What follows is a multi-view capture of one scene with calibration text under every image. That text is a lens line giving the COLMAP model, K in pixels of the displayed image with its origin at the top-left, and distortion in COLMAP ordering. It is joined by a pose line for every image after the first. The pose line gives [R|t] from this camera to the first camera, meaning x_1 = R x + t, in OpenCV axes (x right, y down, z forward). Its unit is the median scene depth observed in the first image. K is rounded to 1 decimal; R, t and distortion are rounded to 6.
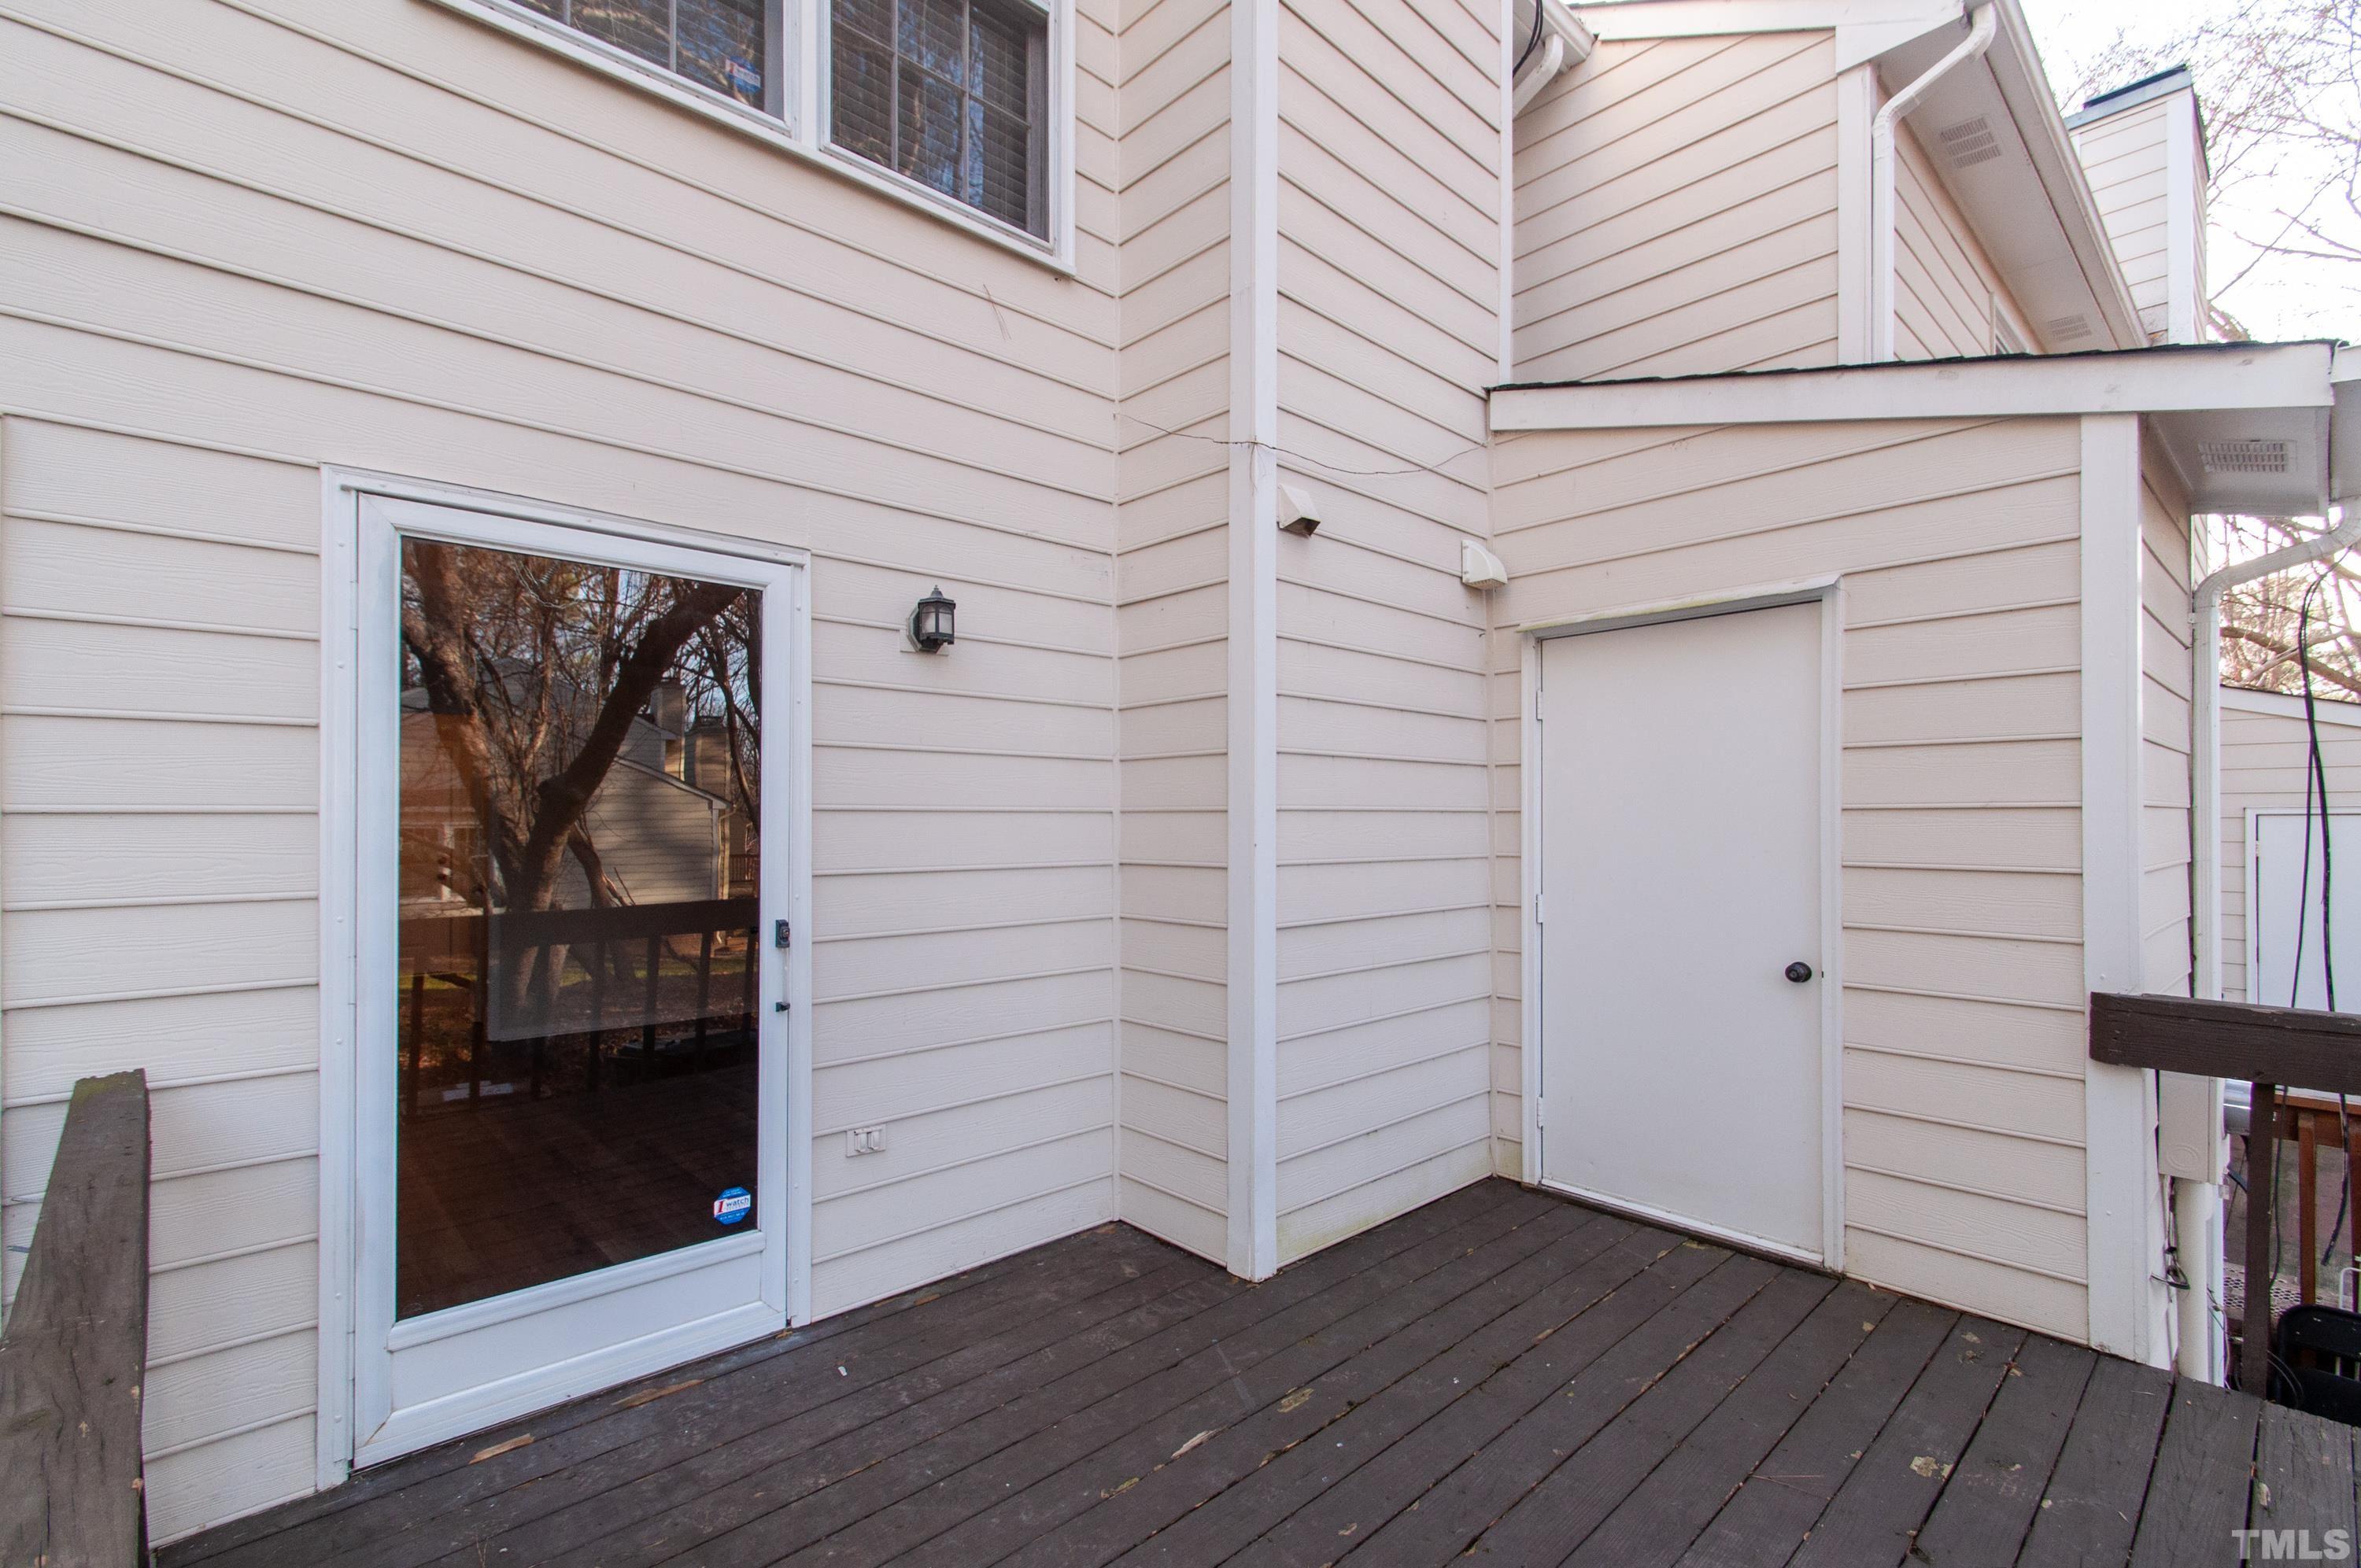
lens RADIAL K [[1048.2, 0, 1227.1], [0, 1048.2, 818.5], [0, 0, 1]] dist [0.001273, -0.000173]
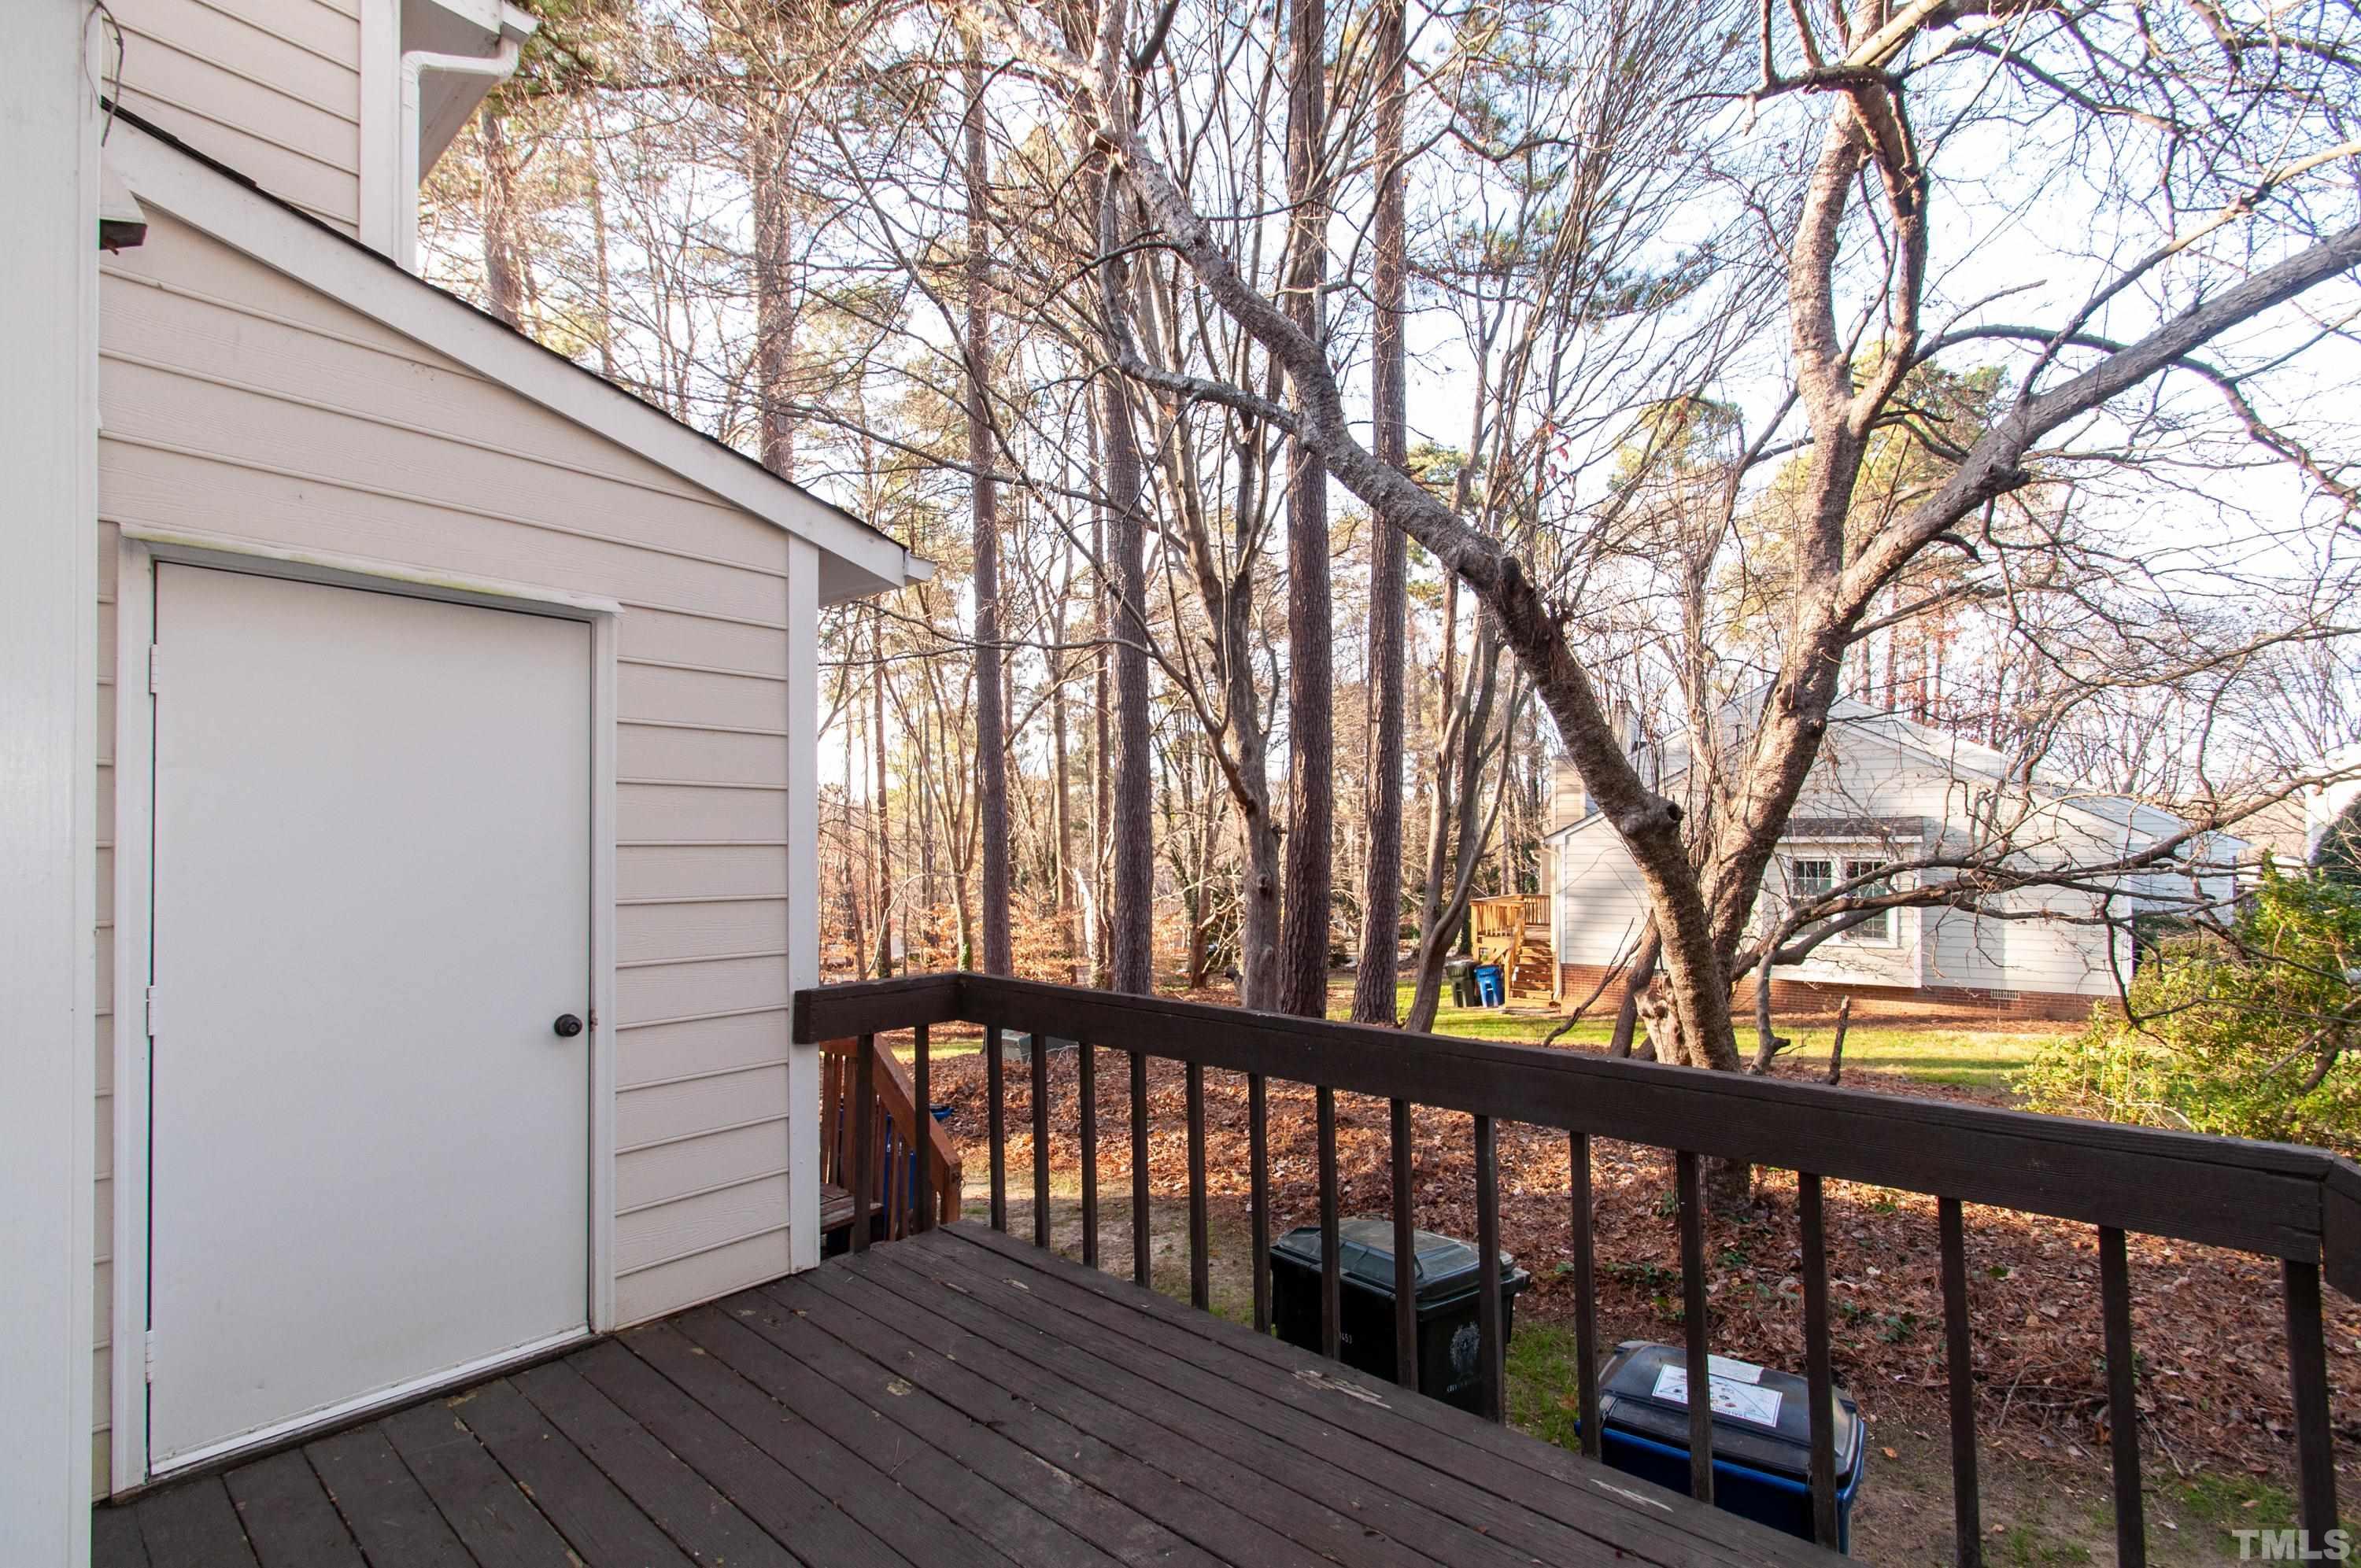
lens RADIAL K [[1048.2, 0, 1227.1], [0, 1048.2, 818.5], [0, 0, 1]] dist [0.001273, -0.000173]
pose [[-0.115511, 0.021986, 0.993063, -0.461540], [-0.004828, 0.999731, -0.022695, -0.015642], [-0.993294, -0.007416, -0.115374, 0.583839]]
